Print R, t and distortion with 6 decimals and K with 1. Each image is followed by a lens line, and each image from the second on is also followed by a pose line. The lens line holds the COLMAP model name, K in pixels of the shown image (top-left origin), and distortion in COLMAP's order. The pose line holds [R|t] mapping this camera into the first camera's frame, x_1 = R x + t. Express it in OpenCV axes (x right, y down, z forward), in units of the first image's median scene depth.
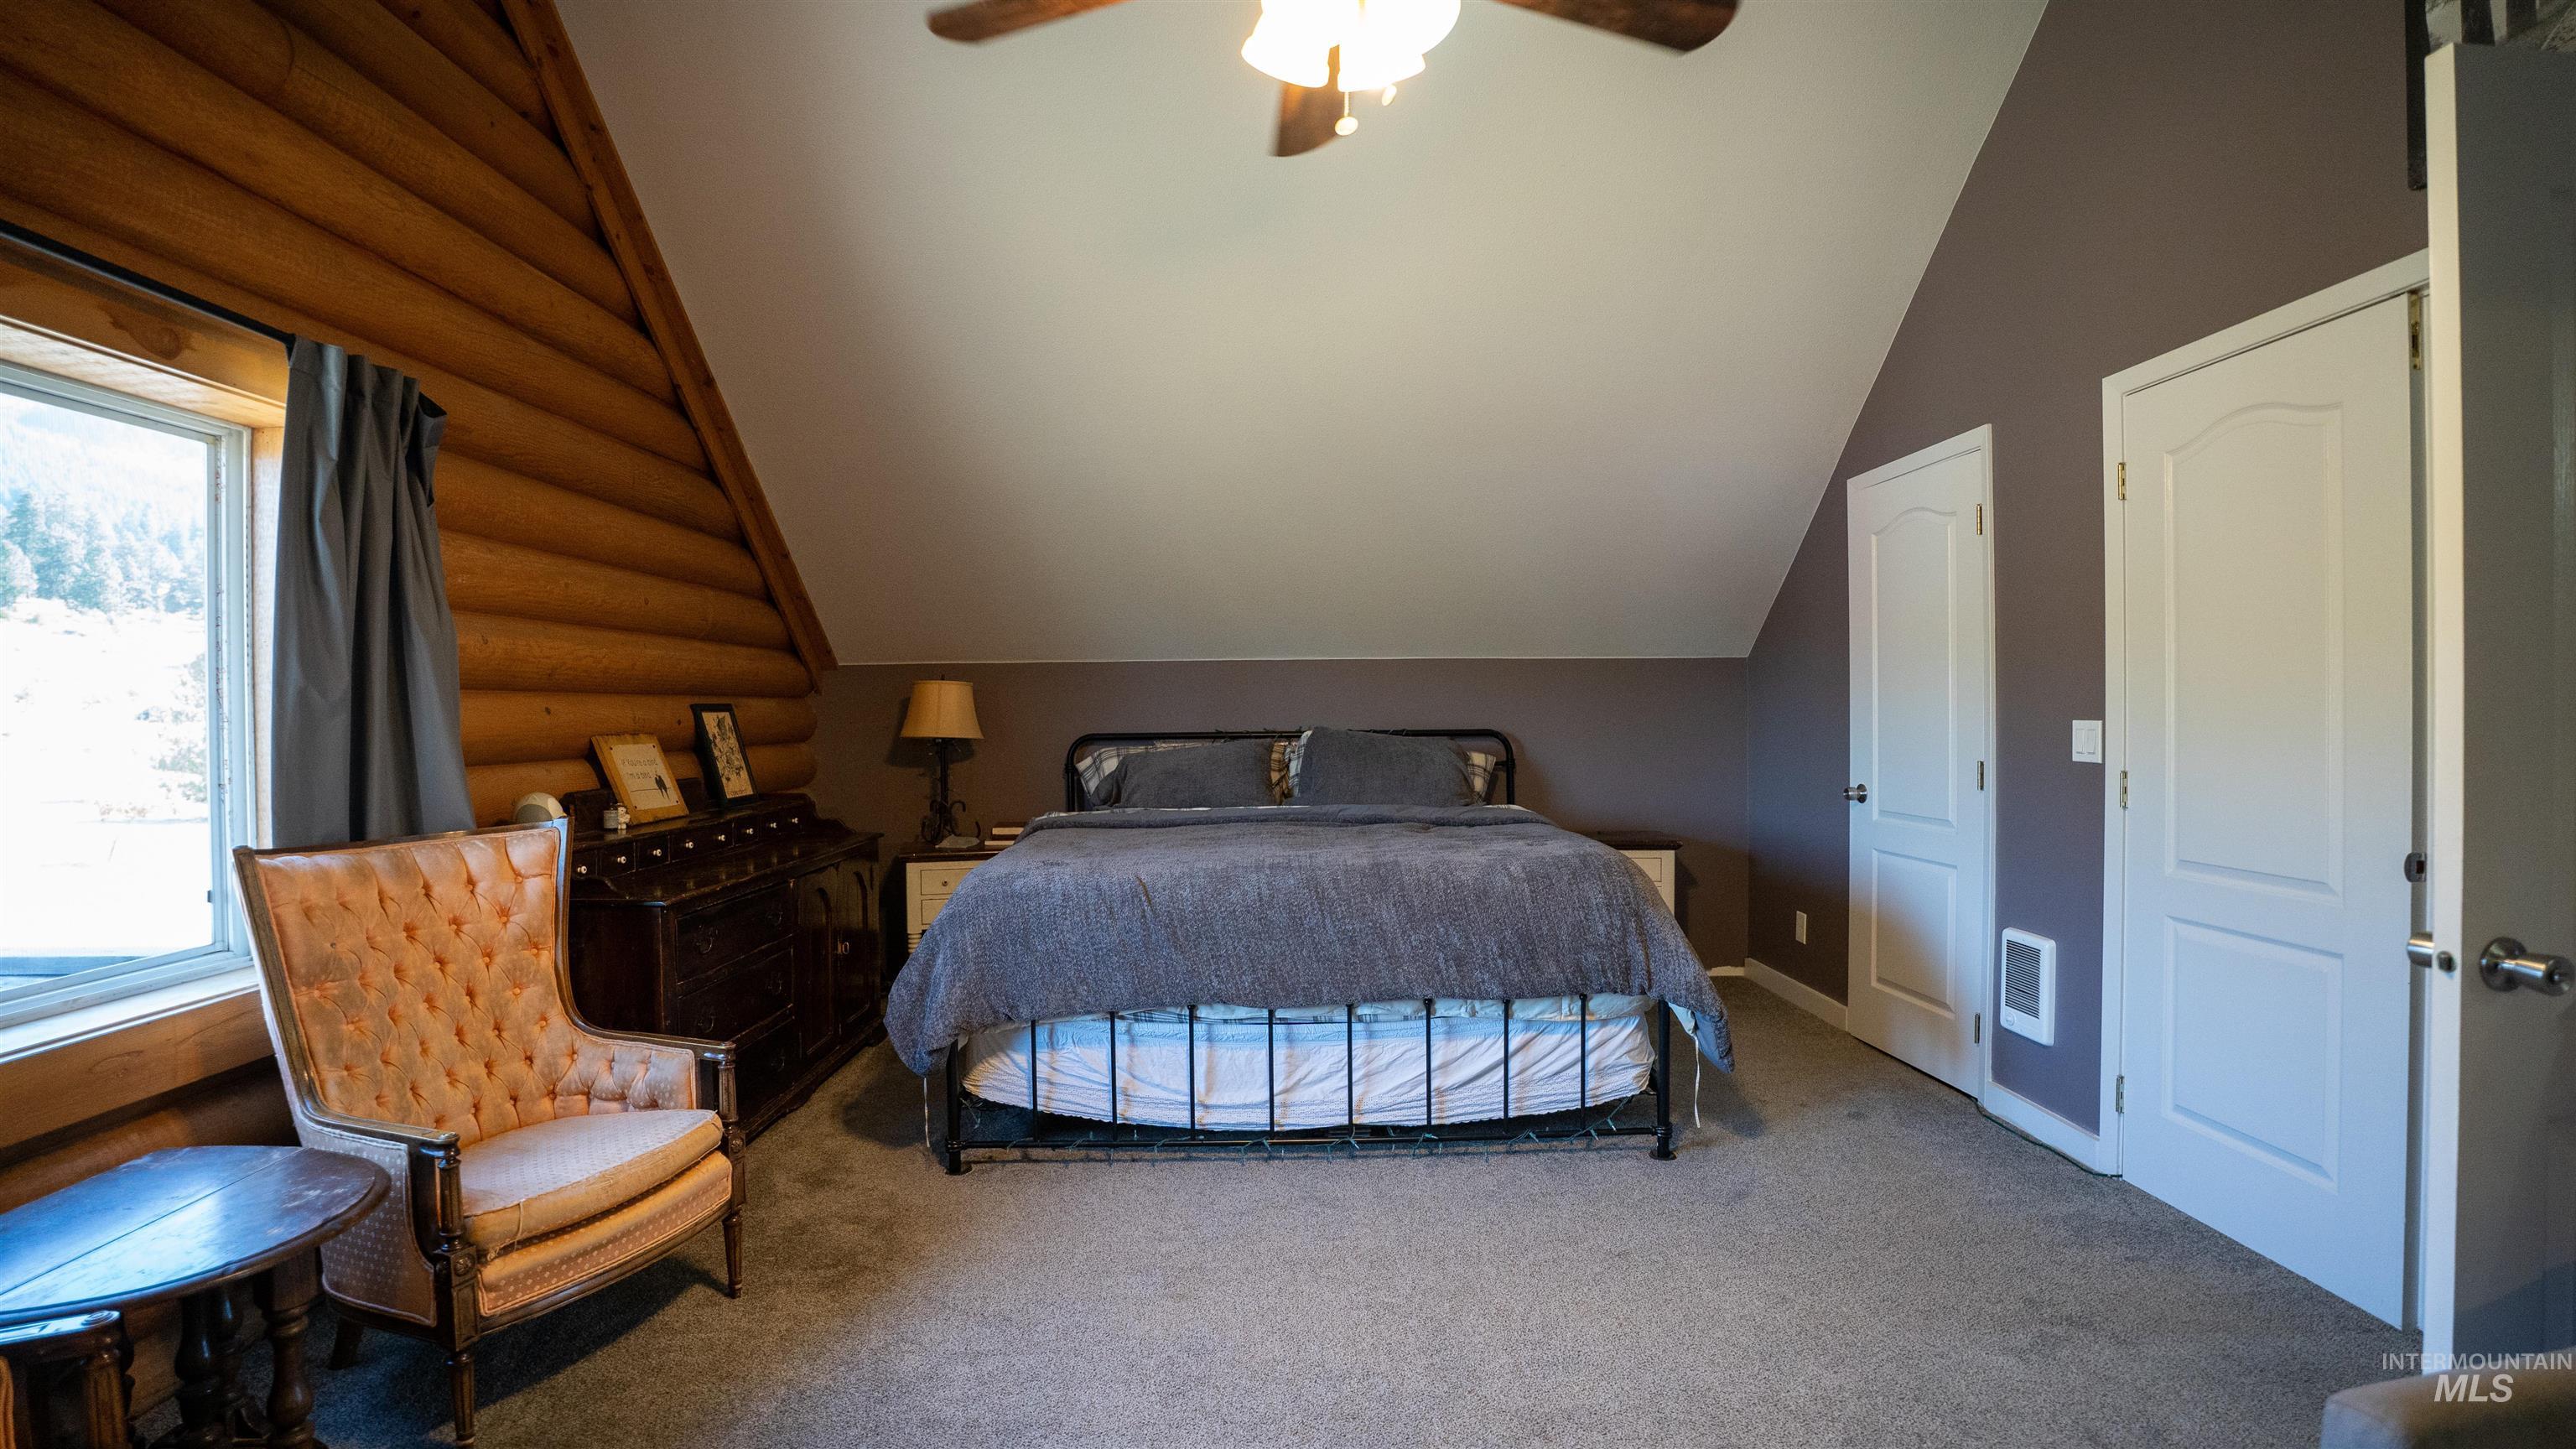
lens RADIAL K [[1193.4, 0, 1287.1], [0, 1193.4, 716.9], [0, 0, 1]] dist [-0.092457, 0.035617]
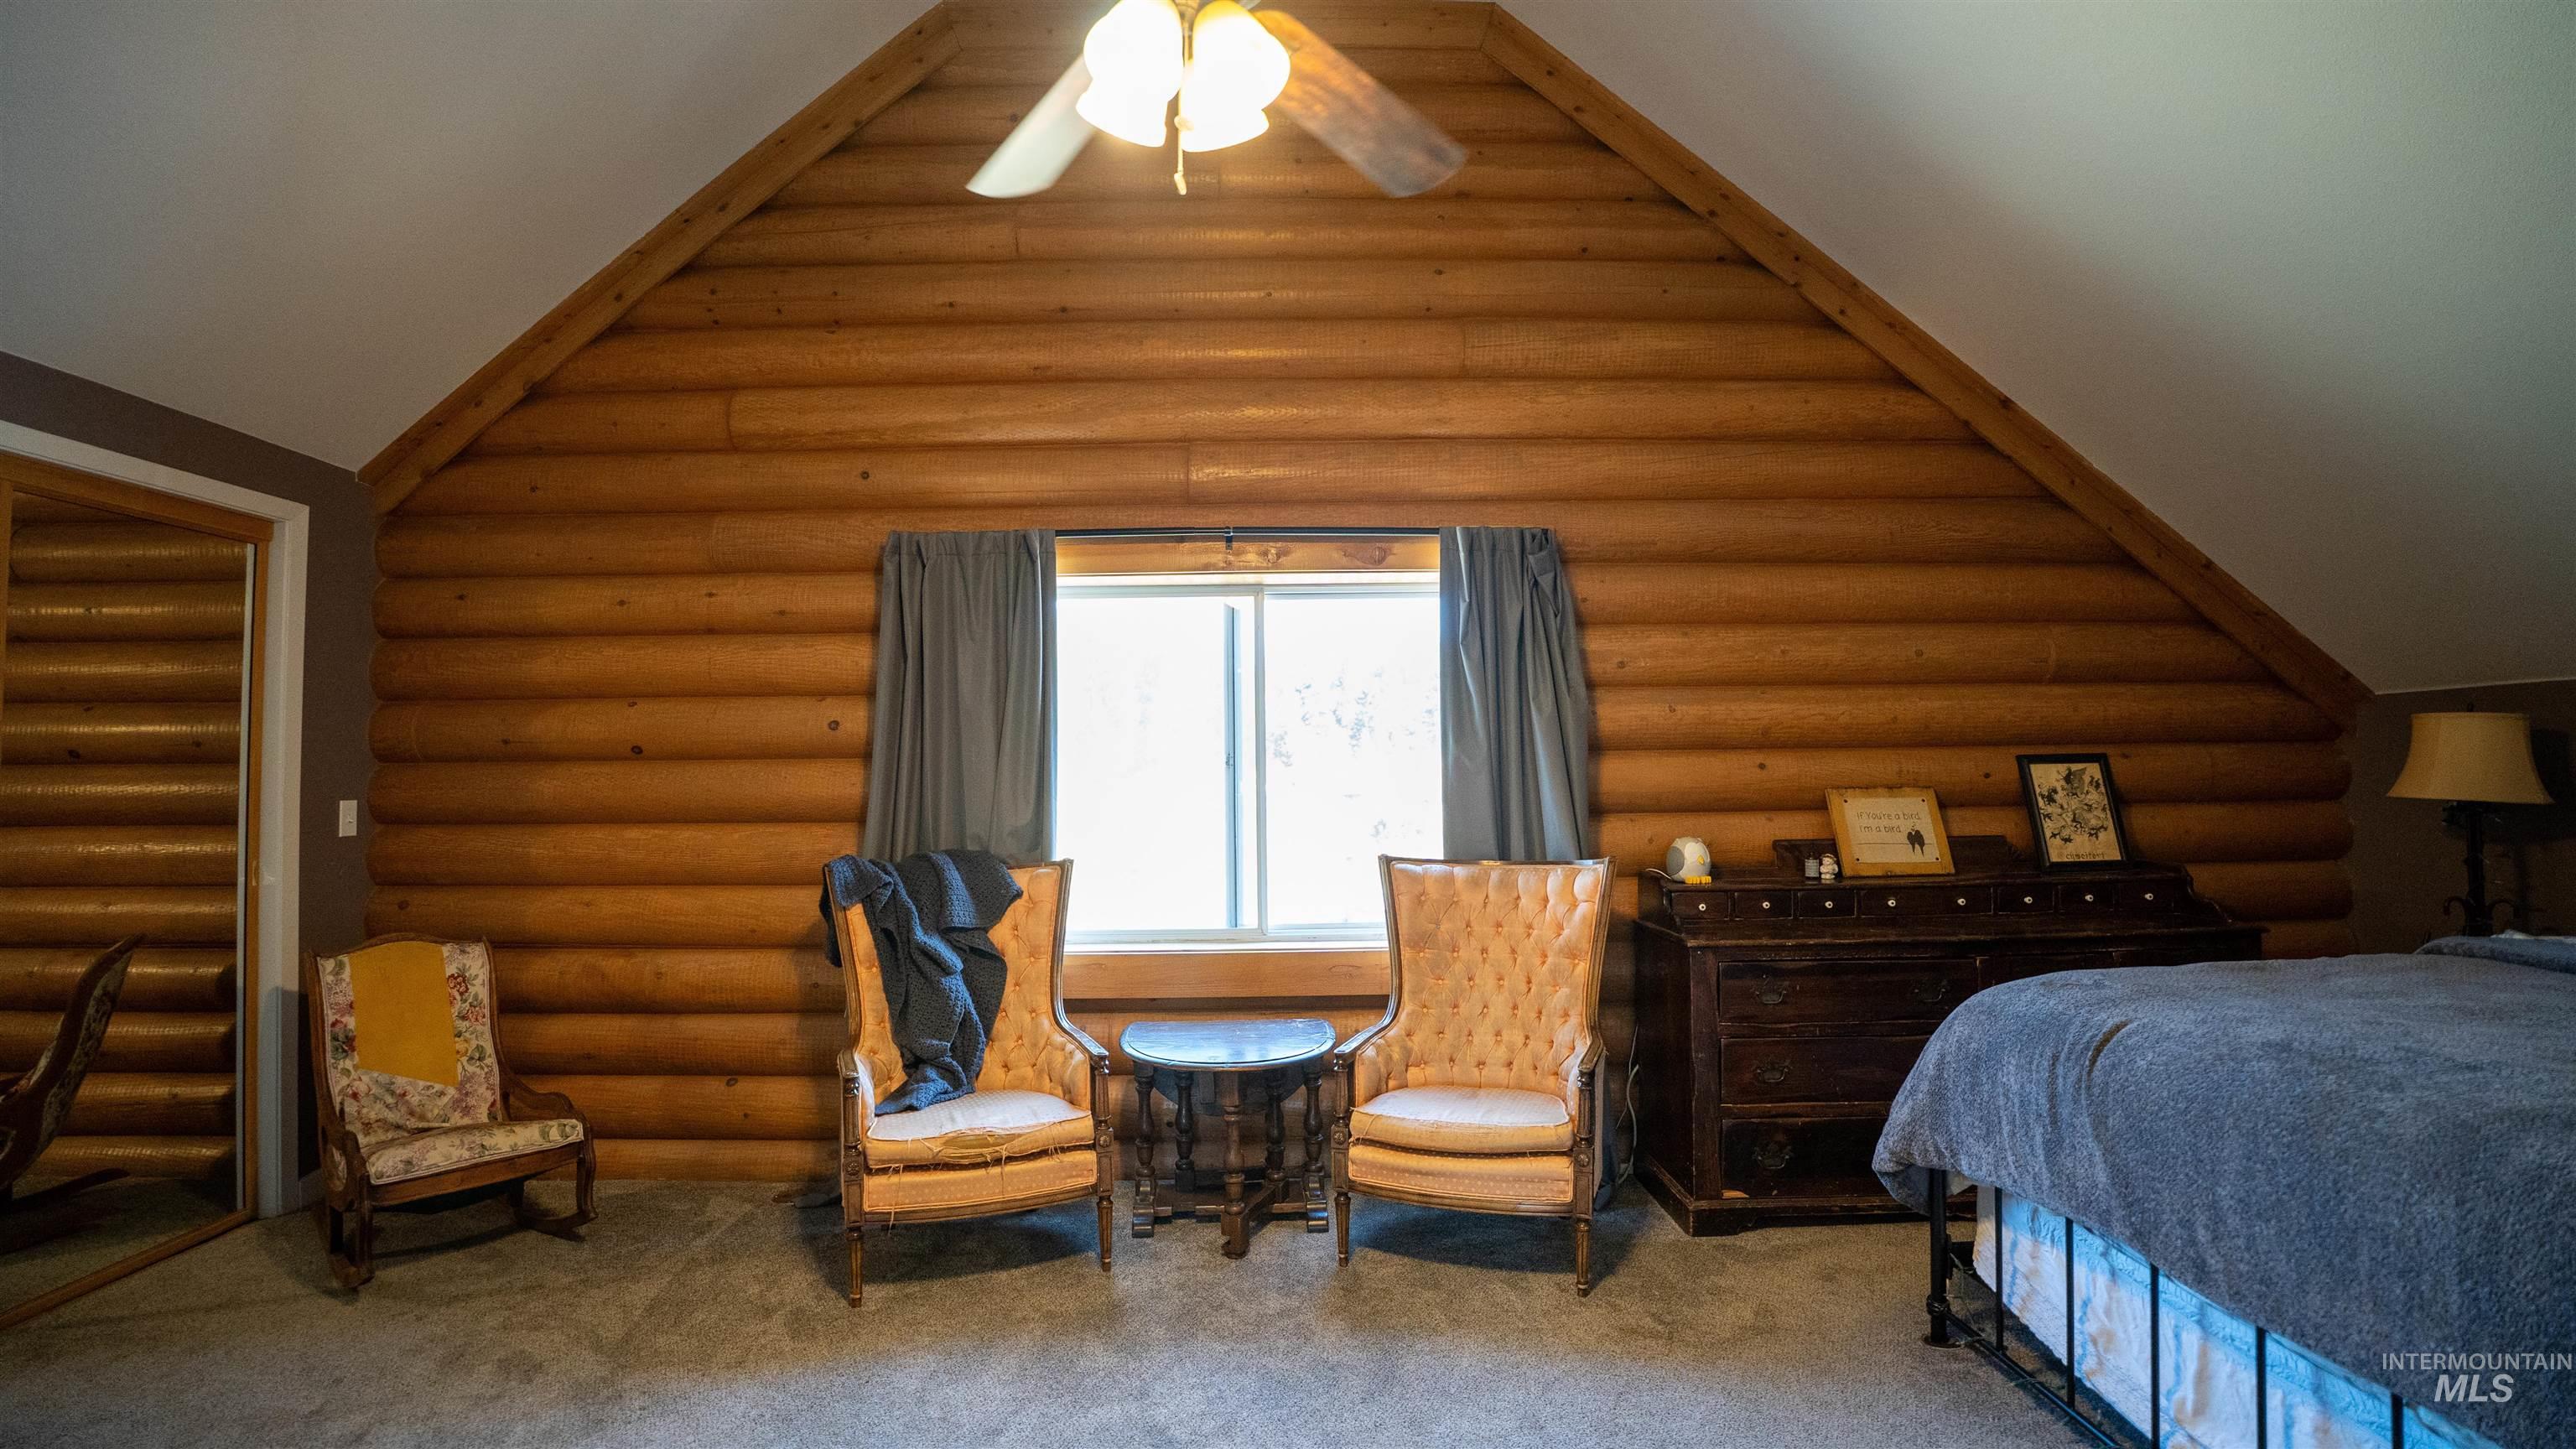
lens RADIAL K [[1193.4, 0, 1287.1], [0, 1193.4, 716.9], [0, 0, 1]] dist [-0.092457, 0.035617]
pose [[0.014445, -0.038483, -0.999155, 0.623040], [0.005083, 0.999249, -0.038414, -0.014653], [0.999883, -0.004524, 0.014630, 0.646490]]
